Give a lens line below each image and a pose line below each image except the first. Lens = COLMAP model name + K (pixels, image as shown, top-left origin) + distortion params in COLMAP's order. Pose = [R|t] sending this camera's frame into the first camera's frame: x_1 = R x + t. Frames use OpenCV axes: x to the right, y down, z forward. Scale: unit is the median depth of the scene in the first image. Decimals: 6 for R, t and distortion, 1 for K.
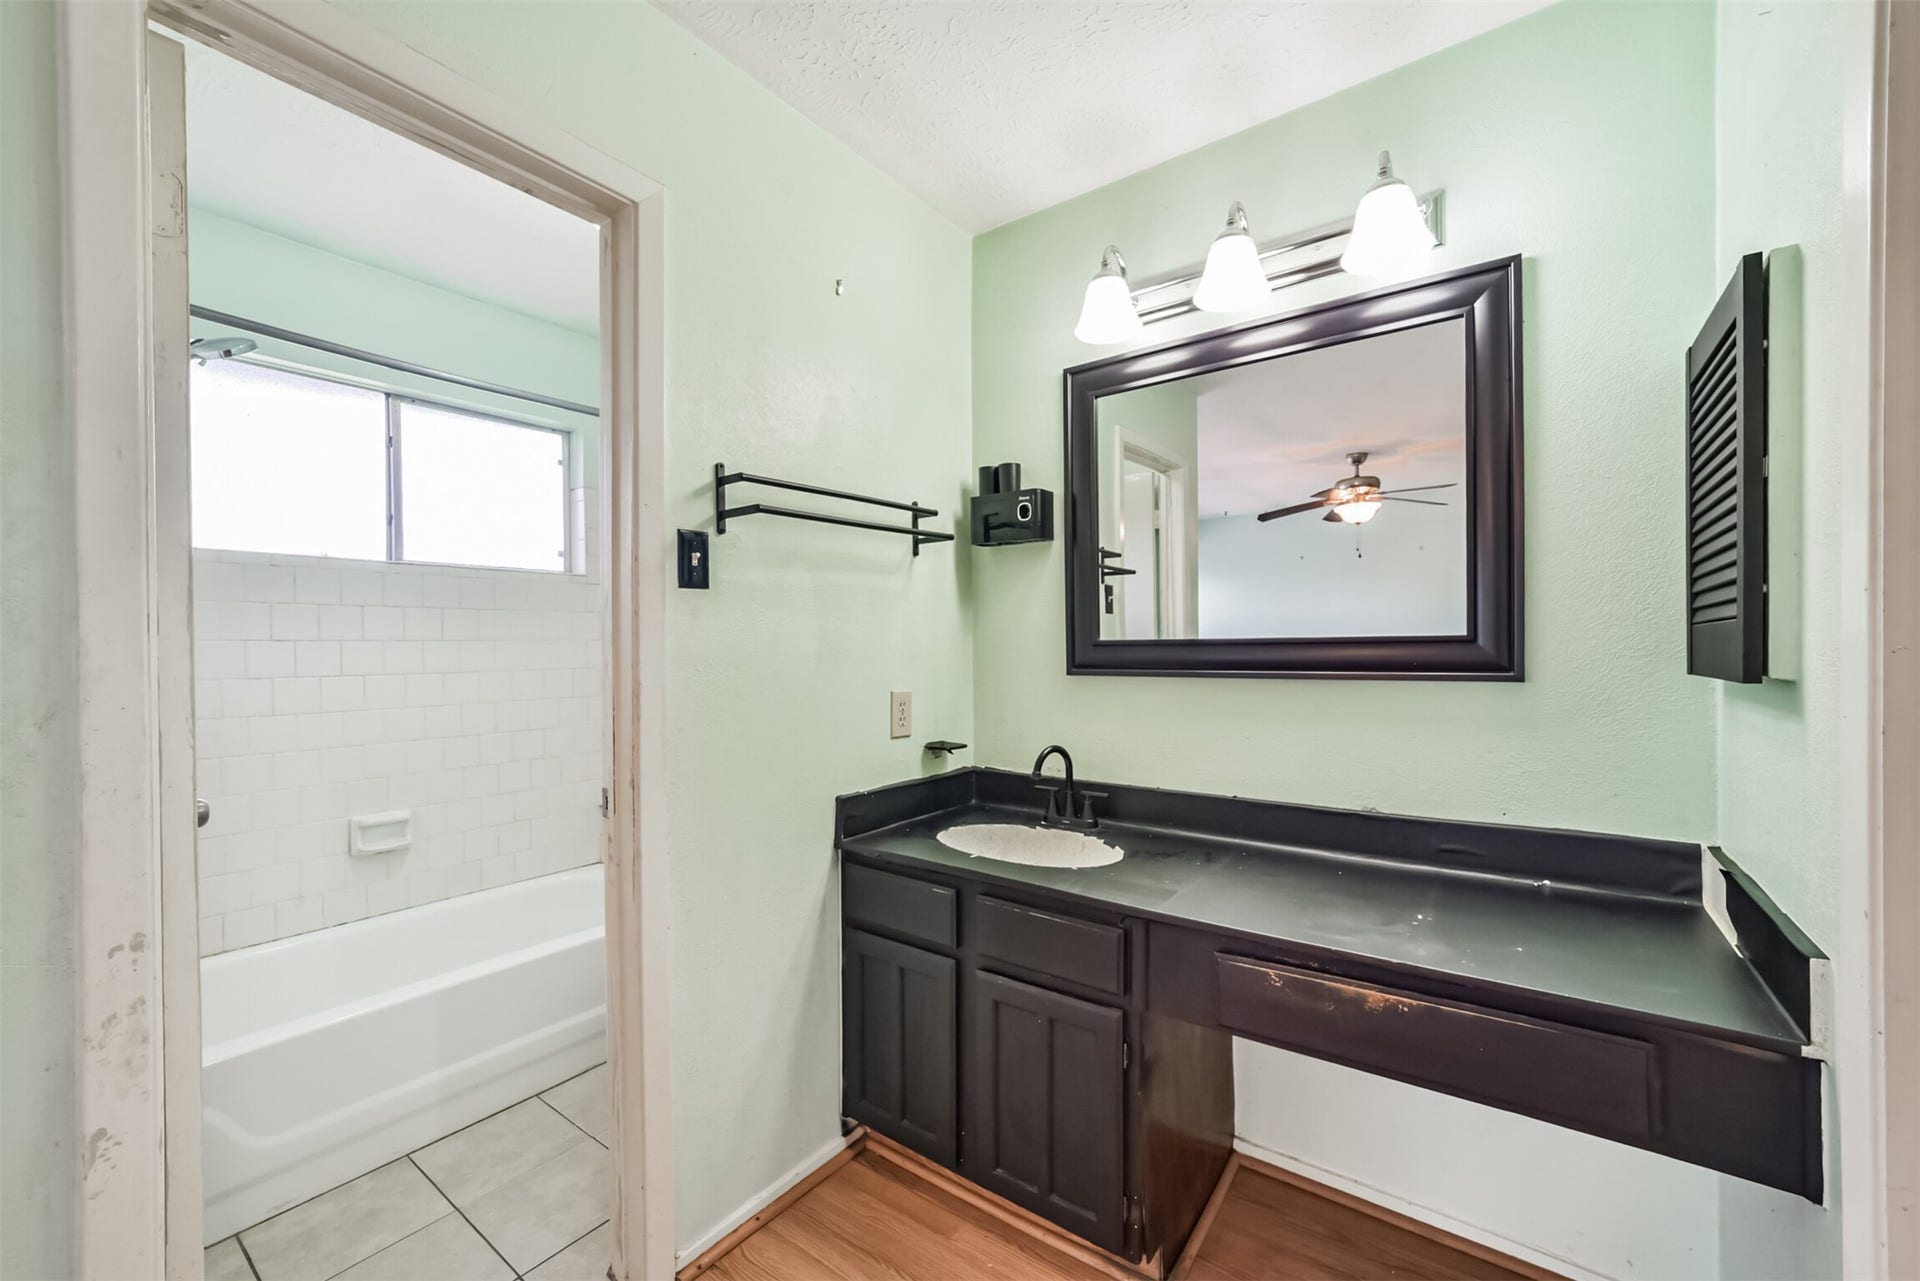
lens RADIAL K [[743.3, 0, 963.6], [0, 743.3, 647.9], [0, 0, 1]] dist [-0.016435, 0.007754]
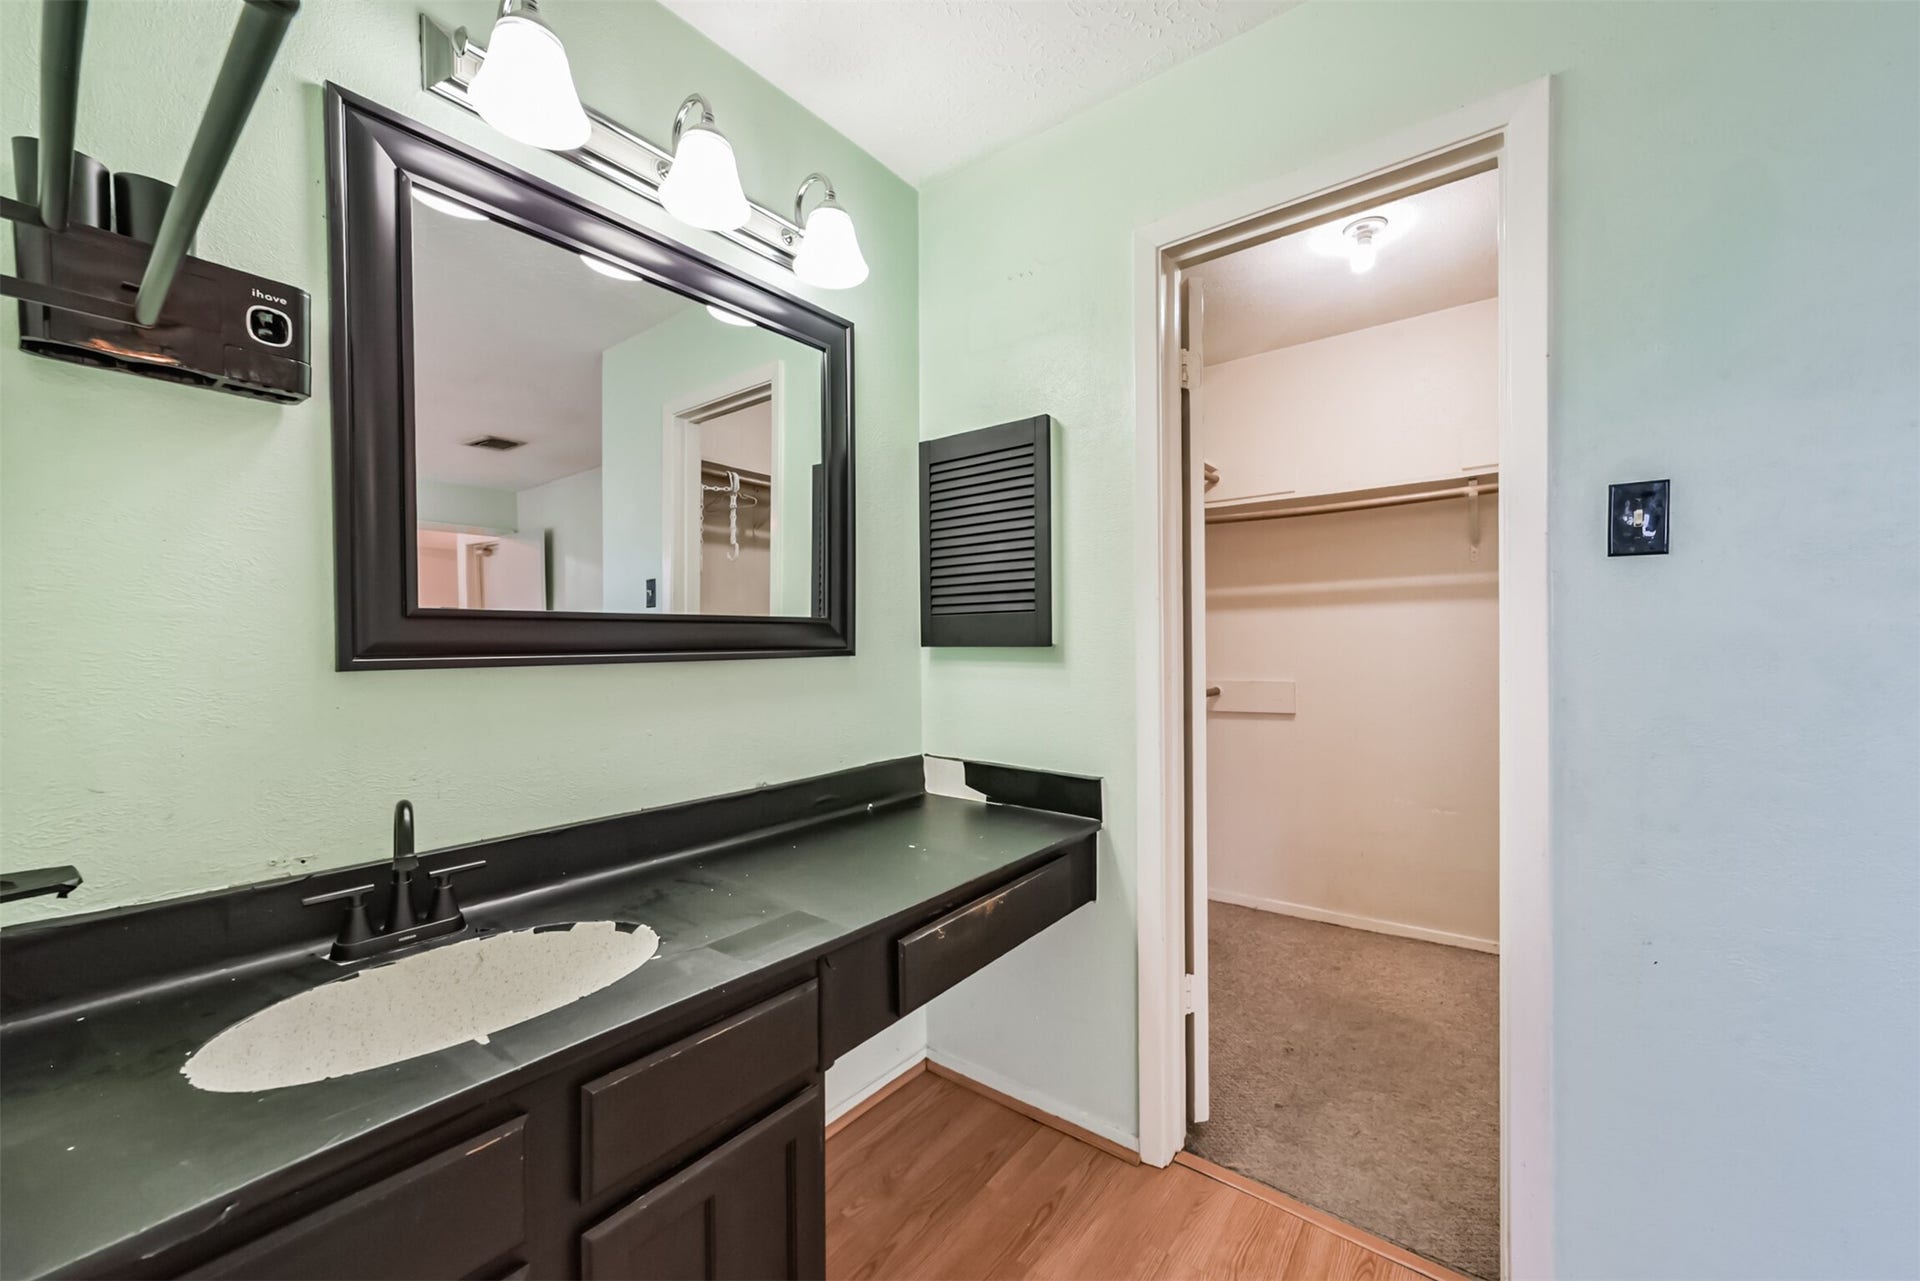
lens RADIAL K [[737.4, 0, 960.0], [0, 737.4, 640.5], [0, 0, 1]] dist [-0.013492, 0.000166]
pose [[0.018099, 0.002351, 0.999833, -0.498697], [0.002397, 0.999994, -0.002395, 0.023282], [-0.999833, 0.002440, 0.018093, 0.745503]]
